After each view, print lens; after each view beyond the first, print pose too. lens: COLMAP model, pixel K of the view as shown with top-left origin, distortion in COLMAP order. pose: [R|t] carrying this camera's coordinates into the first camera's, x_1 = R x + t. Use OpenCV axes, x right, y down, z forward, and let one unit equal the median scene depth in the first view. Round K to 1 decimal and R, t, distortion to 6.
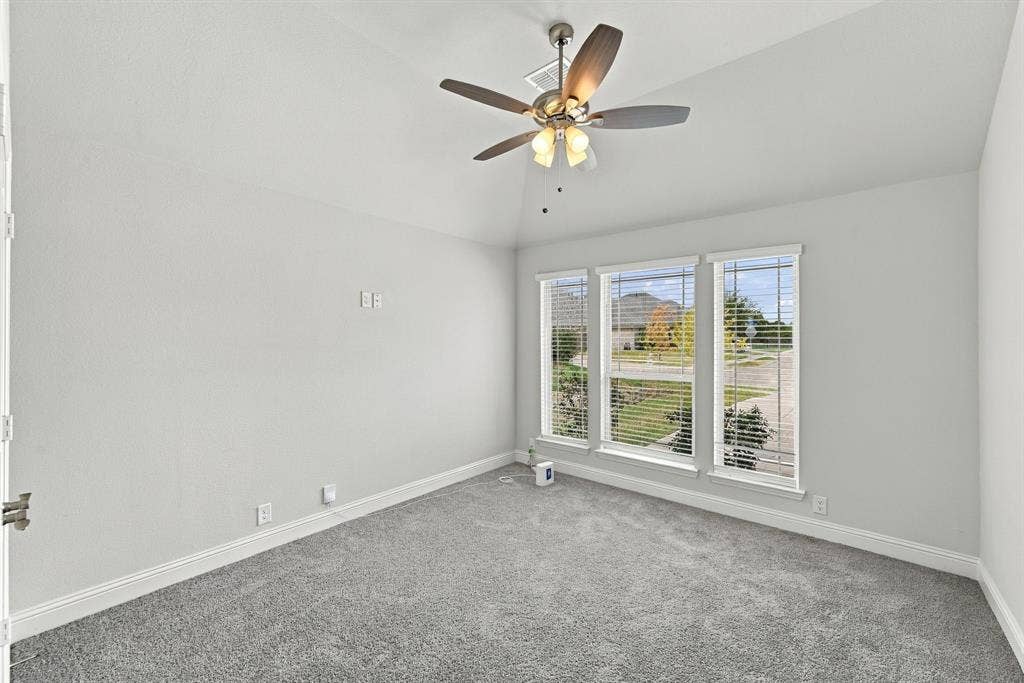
lens RADIAL K [[419.2, 0, 511.8], [0, 419.2, 337.7], [0, 0, 1]] dist [0.000700, 0.000018]
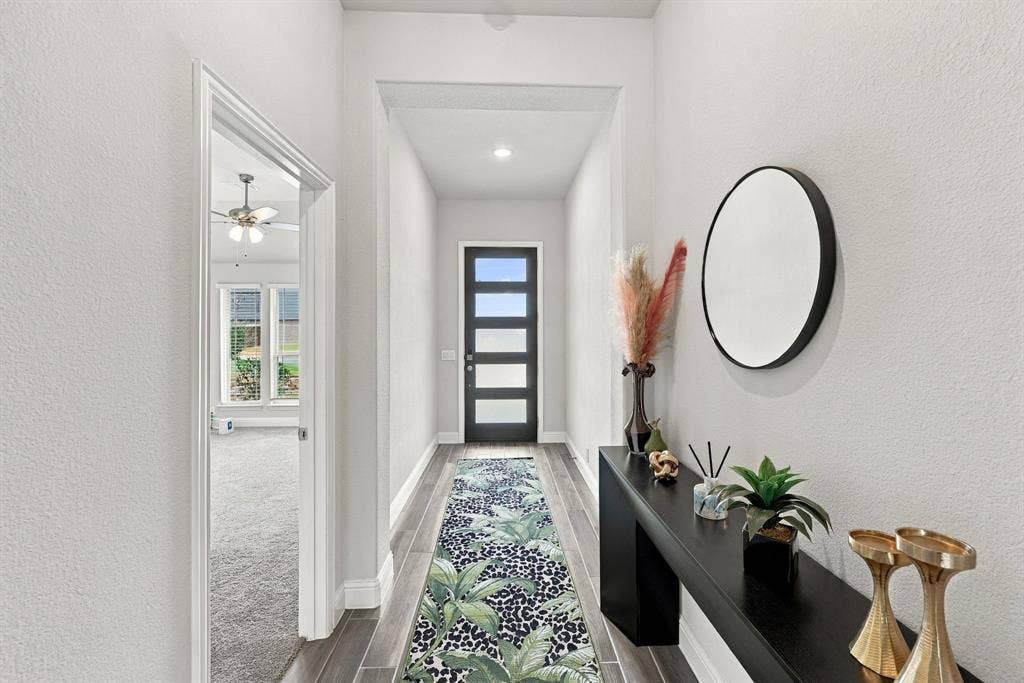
lens RADIAL K [[419.2, 0, 513.6], [0, 419.2, 333.6], [0, 0, 1]] dist [0.000700, 0.000018]
pose [[0.744114, -0.003975, 0.668041, -0.145721], [0.002346, 0.999992, 0.003337, 0.008266], [-0.668049, -0.000916, 0.744117, -0.715557]]
